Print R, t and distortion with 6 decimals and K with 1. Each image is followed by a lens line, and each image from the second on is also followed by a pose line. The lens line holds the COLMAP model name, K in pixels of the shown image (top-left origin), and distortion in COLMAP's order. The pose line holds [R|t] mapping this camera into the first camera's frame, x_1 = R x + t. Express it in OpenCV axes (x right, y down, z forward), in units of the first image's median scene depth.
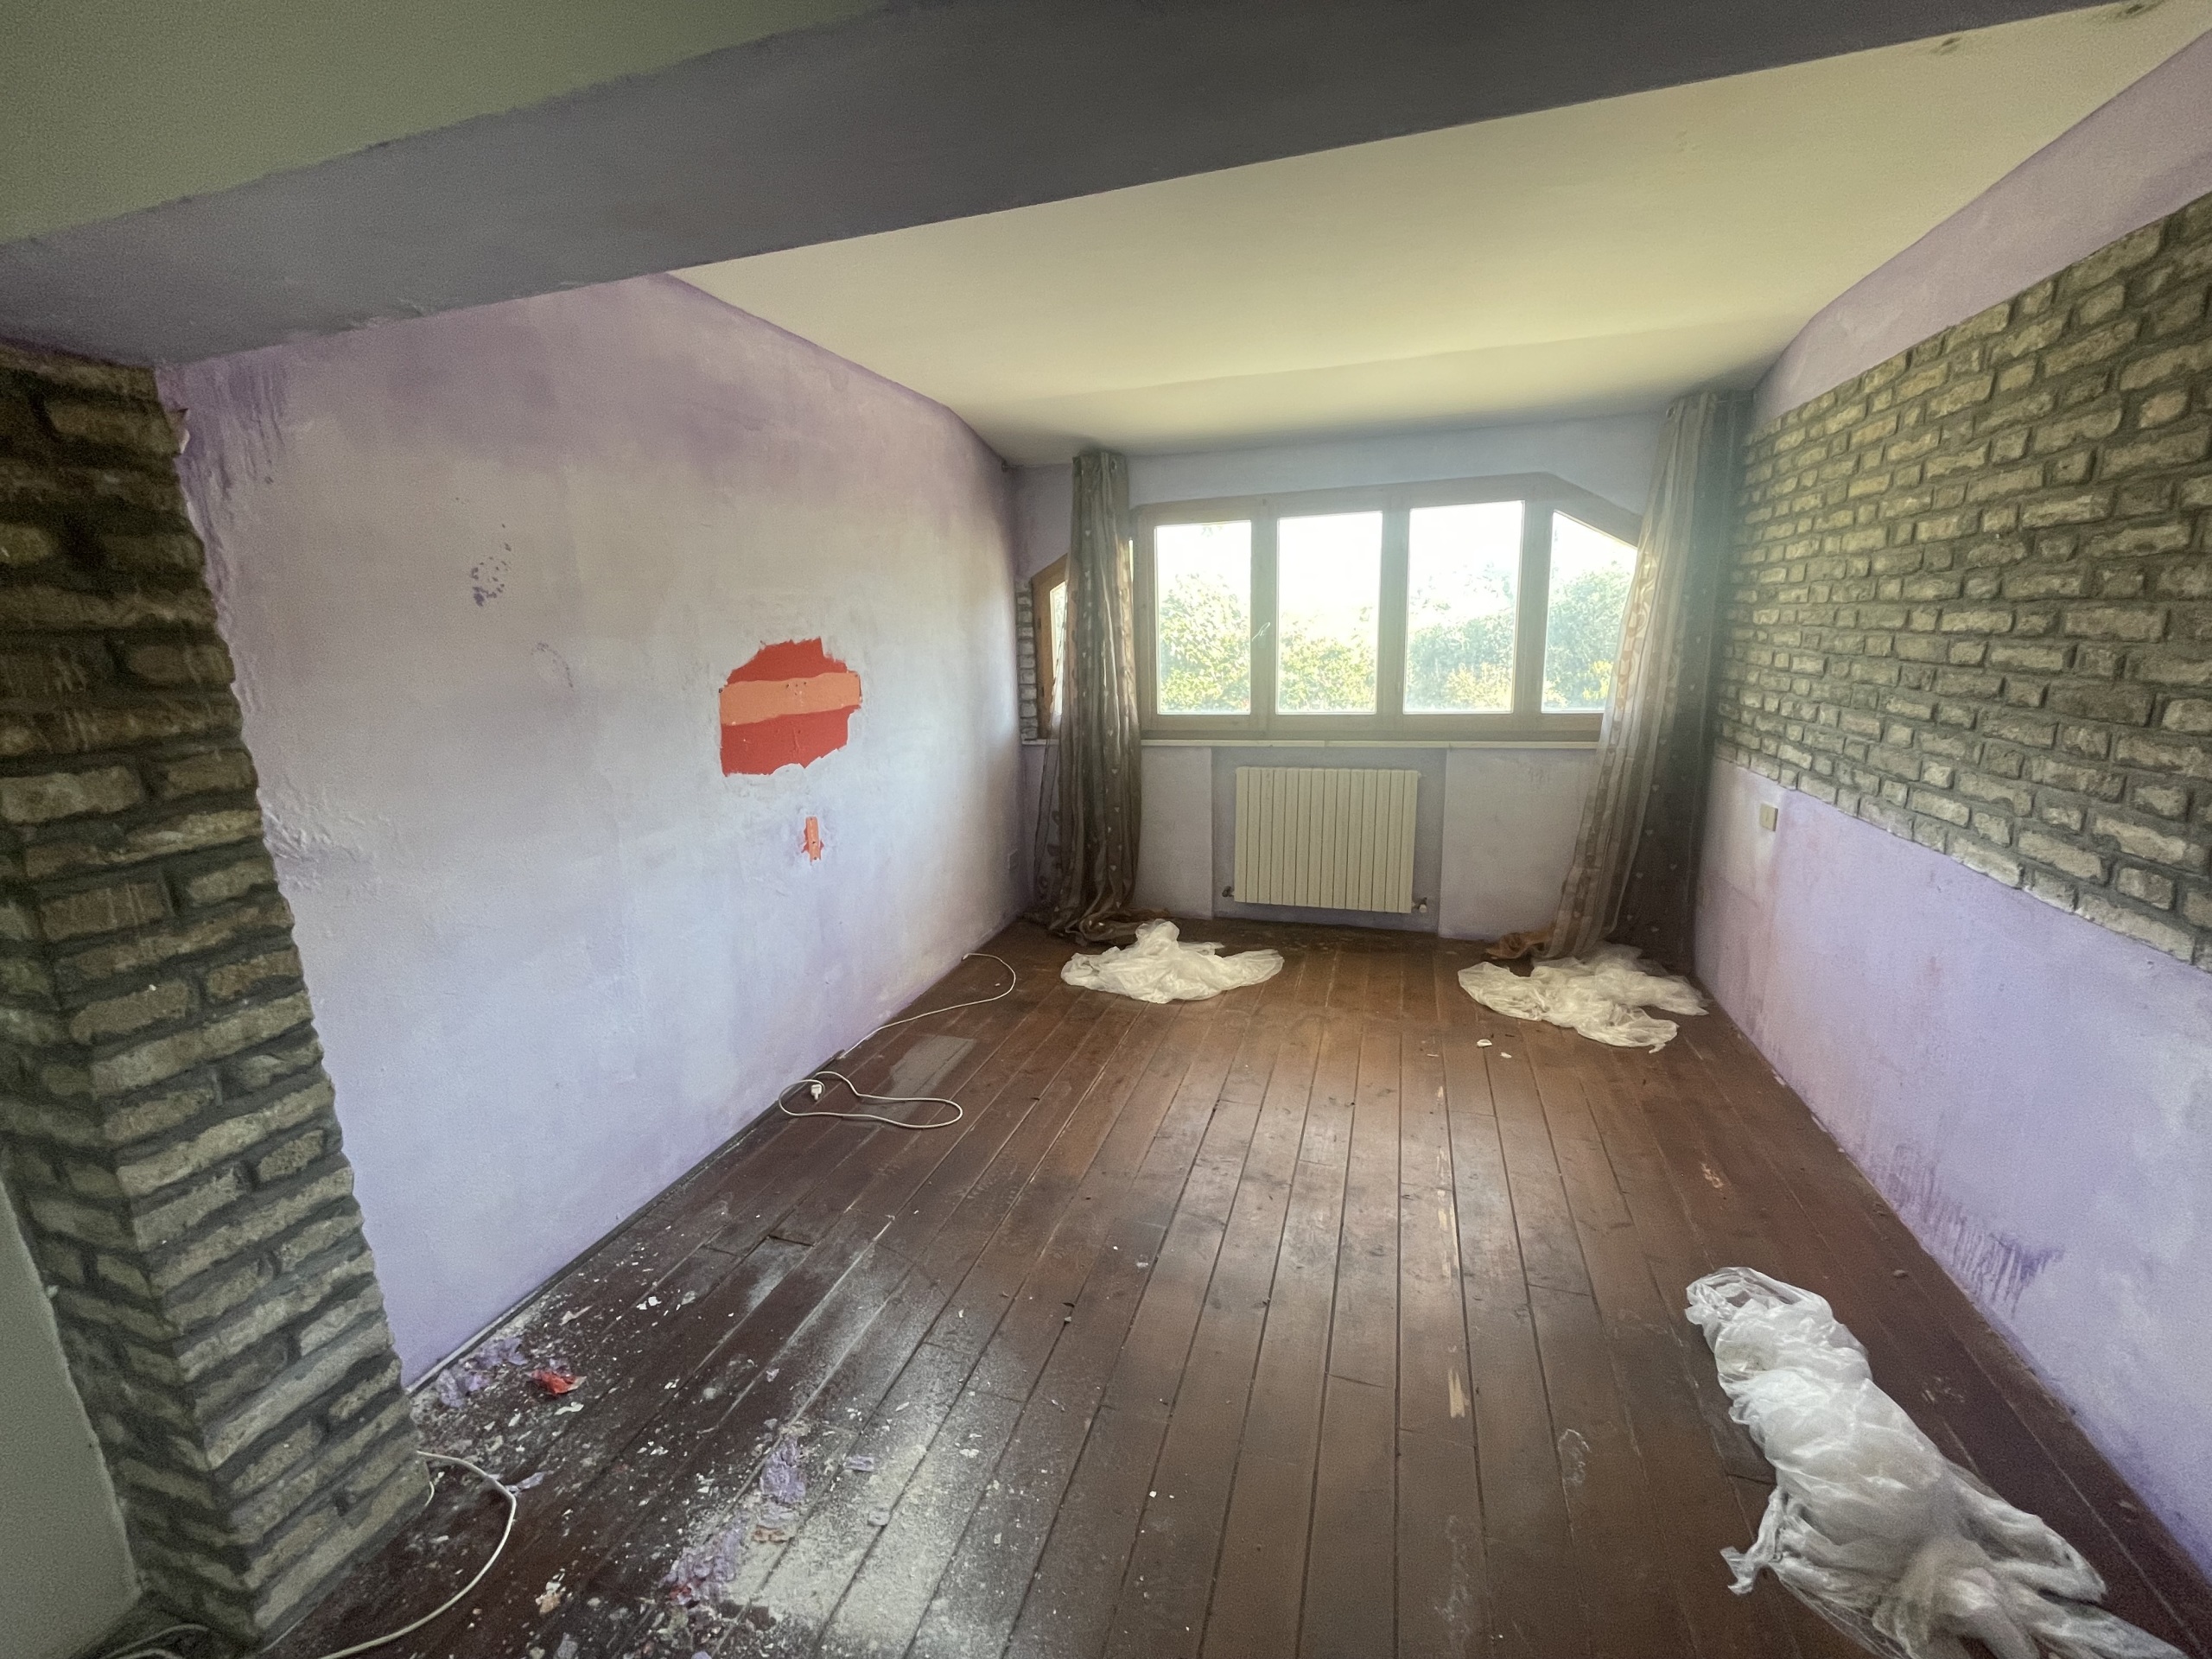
lens RADIAL K [[889.2, 0, 1103.5], [0, 889.2, 825.7], [0, 0, 1]] dist [-0.002338, 0.000076]
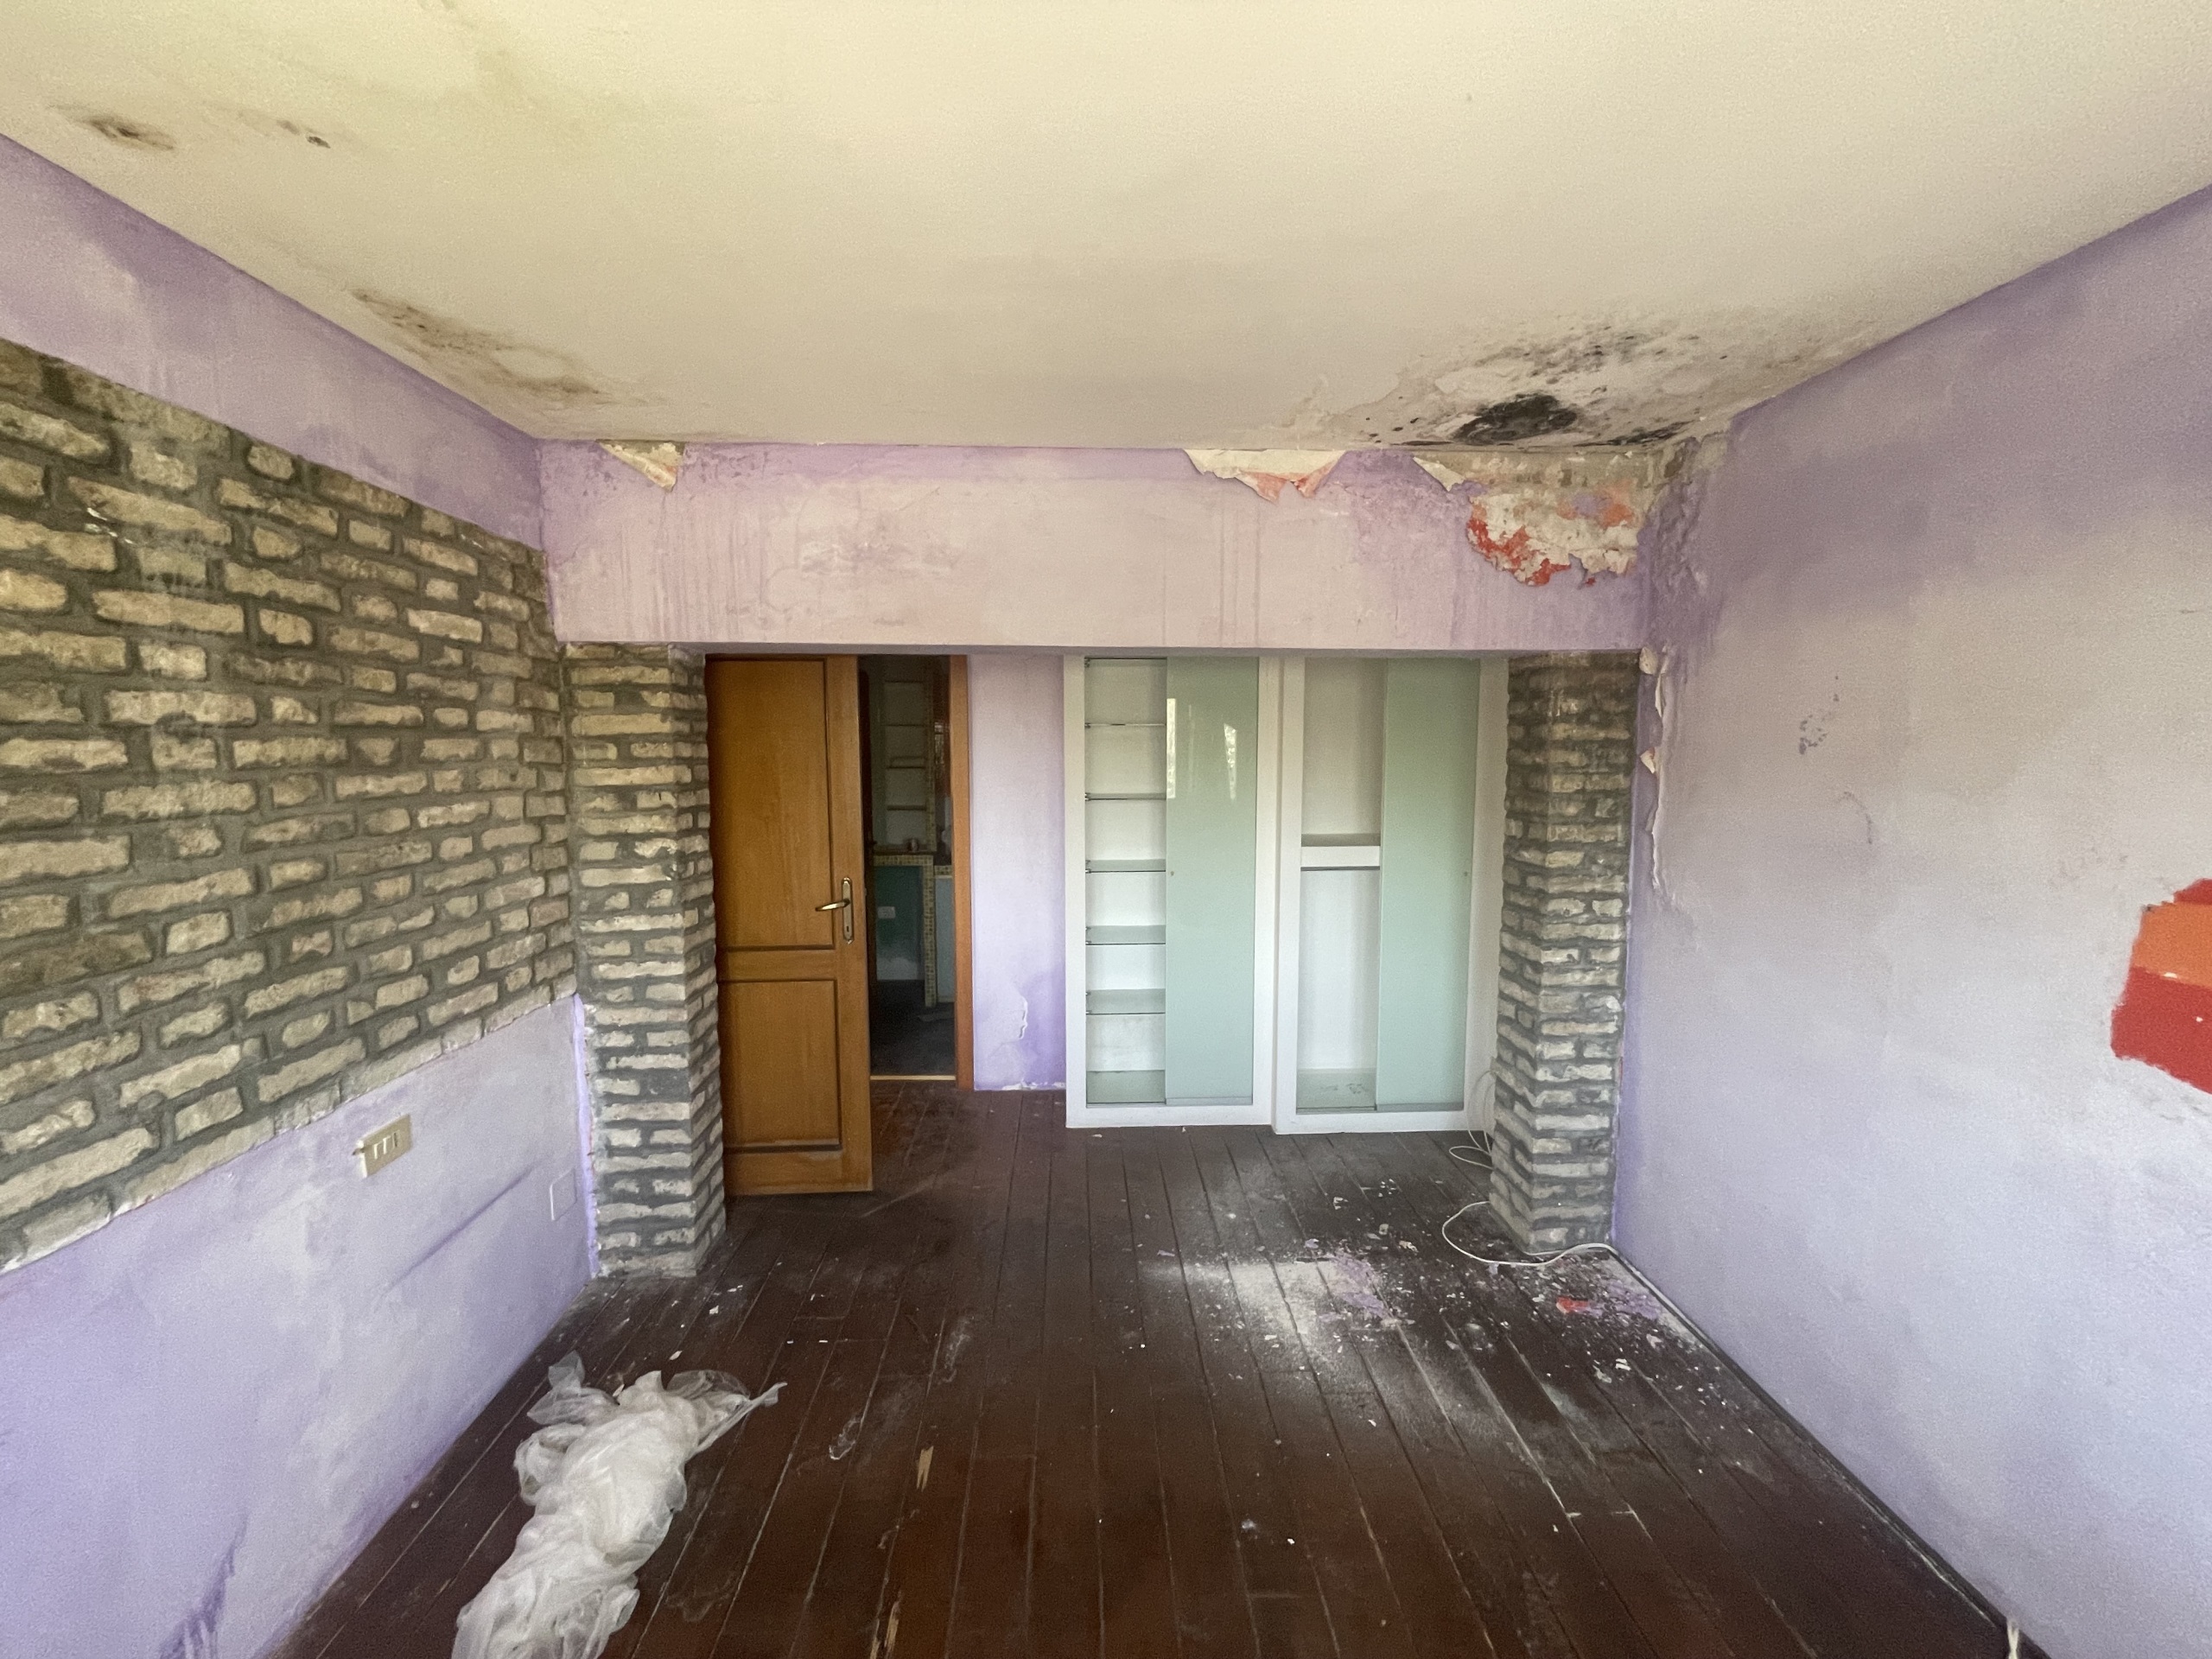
lens RADIAL K [[889.2, 0, 1106.8], [0, 889.2, 826.5], [0, 0, 1]] dist [-0.002338, 0.000076]
pose [[-0.938222, 0.063427, -0.340172, 0.511764], [-0.048713, 0.949058, 0.311312, -0.496616], [0.342589, 0.308650, -0.887337, 1.833677]]
